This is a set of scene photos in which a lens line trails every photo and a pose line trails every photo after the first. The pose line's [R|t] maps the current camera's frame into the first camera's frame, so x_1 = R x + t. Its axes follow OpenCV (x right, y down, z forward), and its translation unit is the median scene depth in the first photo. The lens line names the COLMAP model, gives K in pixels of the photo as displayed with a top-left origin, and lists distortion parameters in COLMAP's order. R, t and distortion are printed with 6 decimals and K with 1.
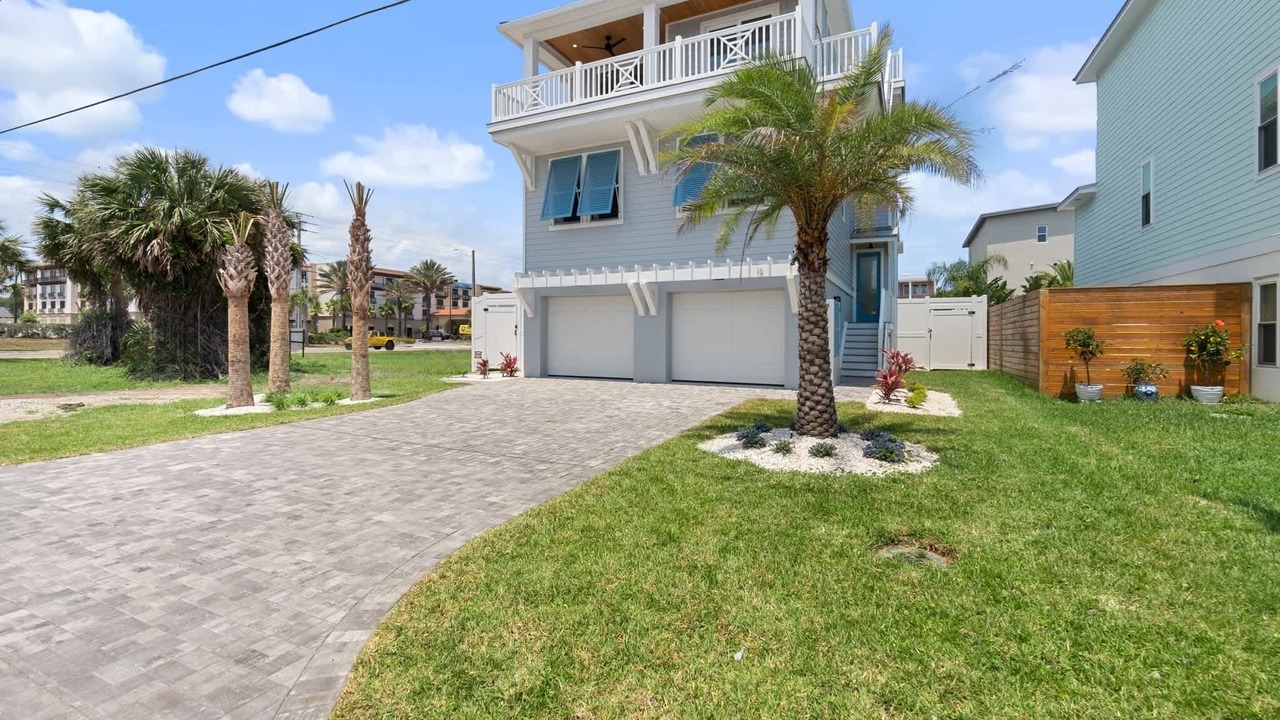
lens RADIAL K [[530.9, 0, 628.1], [0, 530.9, 346.9], [0, 0, 1]] dist [-0.004786, 0.001037]
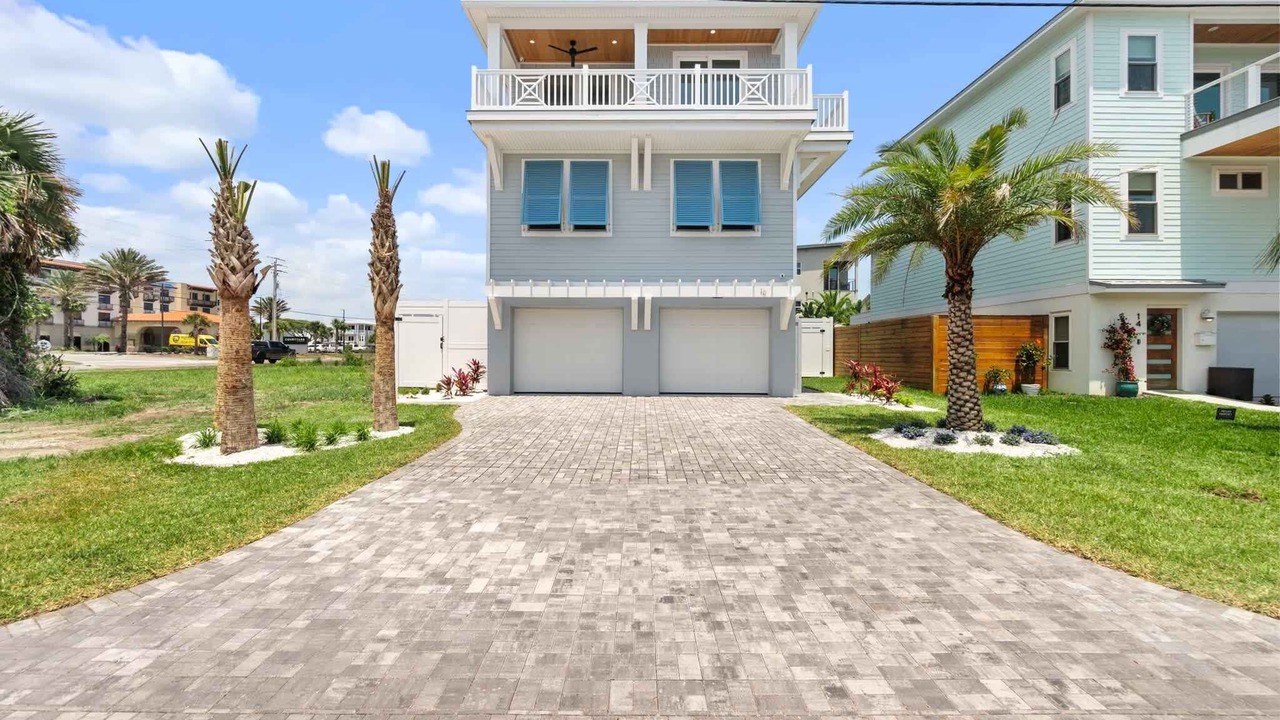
lens RADIAL K [[530.9, 0, 628.1], [0, 530.9, 346.9], [0, 0, 1]] dist [-0.004786, 0.001037]
pose [[0.904762, 0.002600, 0.425910, -0.446579], [0.007525, 0.999728, -0.022089, -0.004148], [-0.425852, 0.023190, 0.904496, 0.103483]]
